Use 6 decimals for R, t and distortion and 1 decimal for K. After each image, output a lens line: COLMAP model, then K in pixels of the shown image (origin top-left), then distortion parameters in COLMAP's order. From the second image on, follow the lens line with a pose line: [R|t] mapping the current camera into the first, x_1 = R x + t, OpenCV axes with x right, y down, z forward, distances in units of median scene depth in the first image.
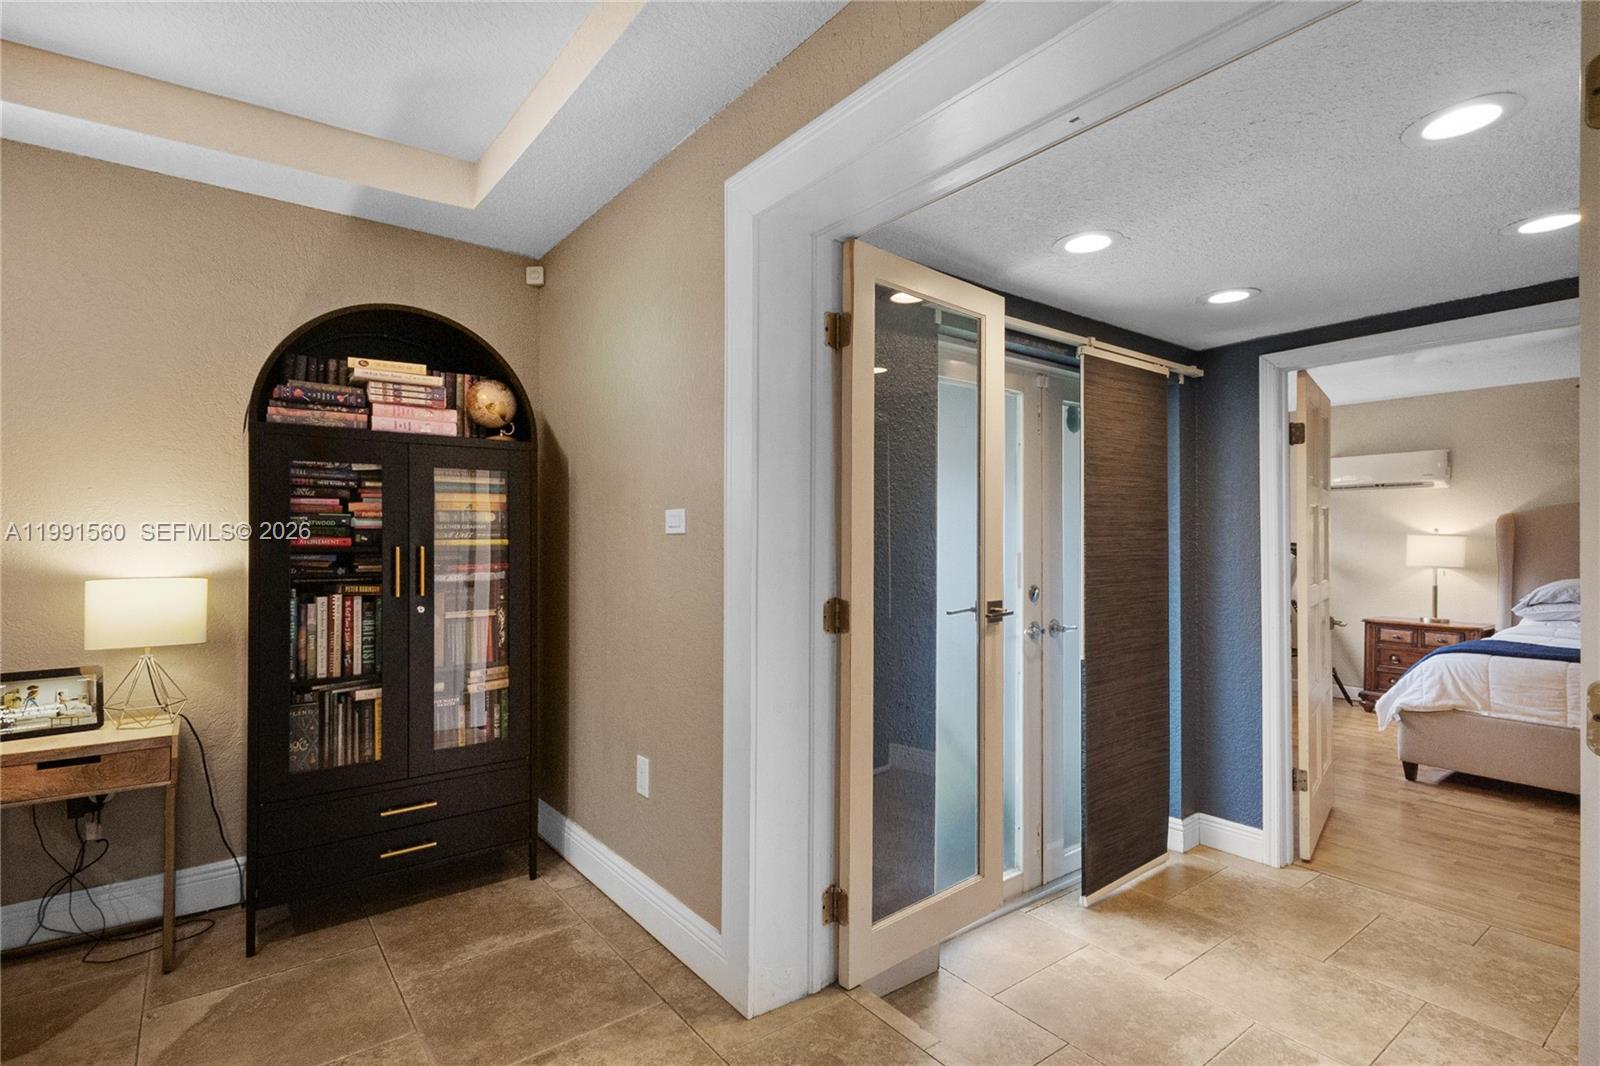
lens RADIAL K [[834.4, 0, 769.3], [0, 834.4, 528.5], [0, 0, 1]] dist [0.018477, -0.000045]
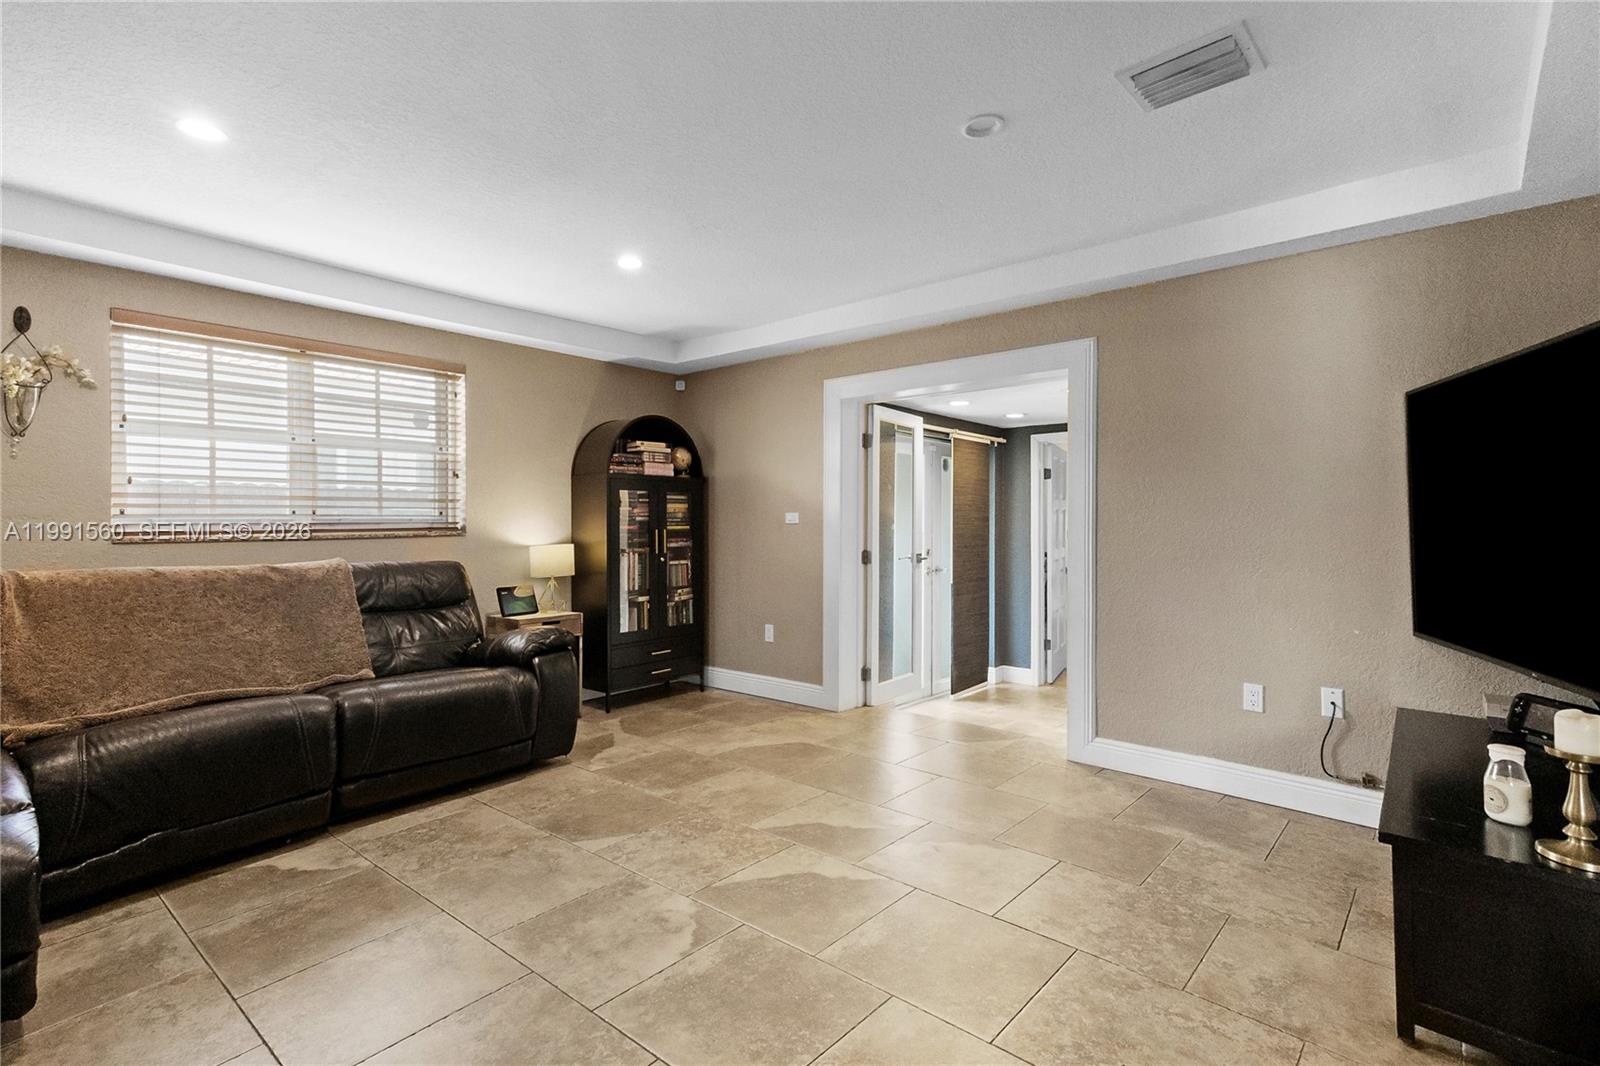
lens RADIAL K [[848.9, 0, 806.2], [0, 848.9, 519.1], [0, 0, 1]] dist [0.016649, -0.000639]
pose [[0.972124, 0.001761, 0.234459, -0.529587], [-0.003382, 0.999973, 0.006512, -0.018575], [-0.234441, -0.007123, 0.972104, -1.082698]]
